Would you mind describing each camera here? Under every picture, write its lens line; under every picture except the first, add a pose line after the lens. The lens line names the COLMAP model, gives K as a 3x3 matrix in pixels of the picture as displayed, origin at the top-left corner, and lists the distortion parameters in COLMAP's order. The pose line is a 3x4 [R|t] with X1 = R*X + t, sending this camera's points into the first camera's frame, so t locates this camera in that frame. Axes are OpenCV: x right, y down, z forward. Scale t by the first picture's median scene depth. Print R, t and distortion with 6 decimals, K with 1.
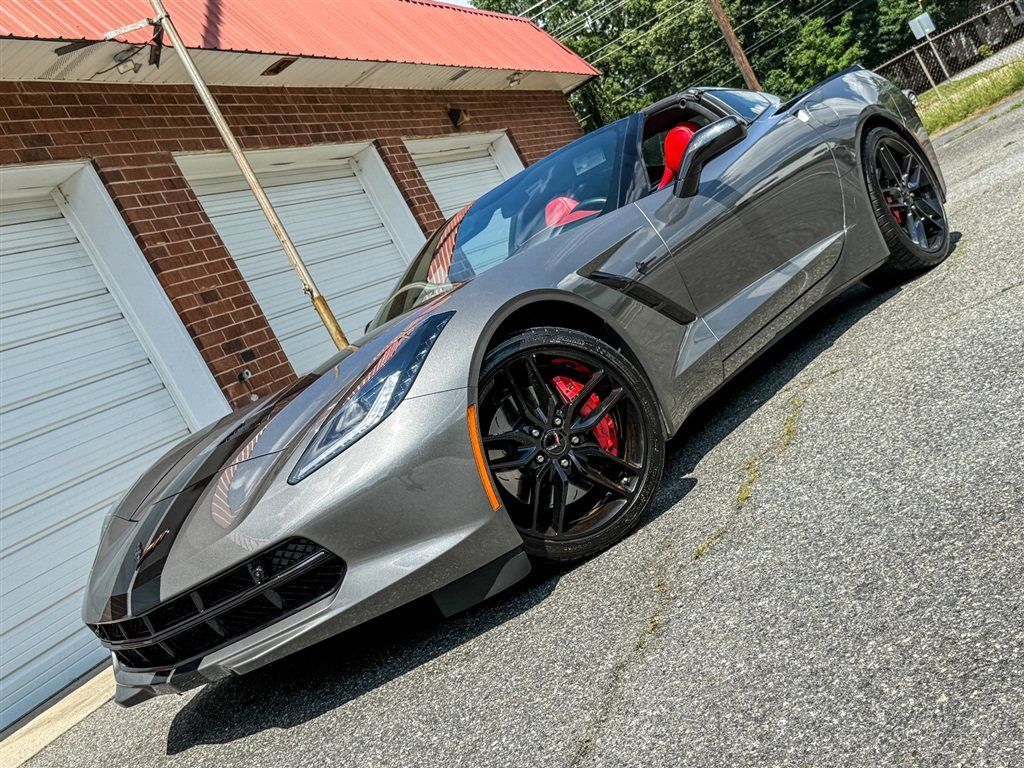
lens RADIAL K [[1186.7, 0, 506.0], [0, 1186.7, 383.2], [0, 0, 1]] dist [0.200965, -0.499984]
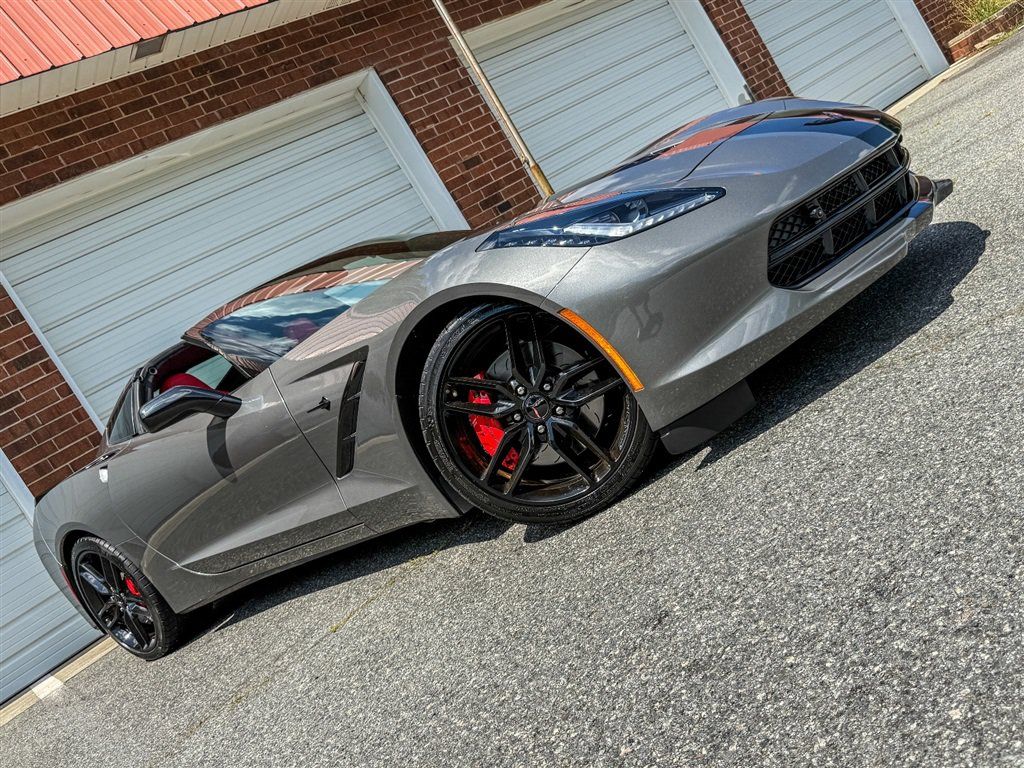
lens RADIAL K [[907.8, 0, 512.0], [0, 907.8, 385.5], [0, 0, 1]] dist [0.132138, -0.277763]
pose [[0.881050, 0.063144, -0.468790, 0.291735], [0.094871, 0.947324, 0.305903, -0.153993], [0.463411, -0.313990, 0.828650, 0.137878]]
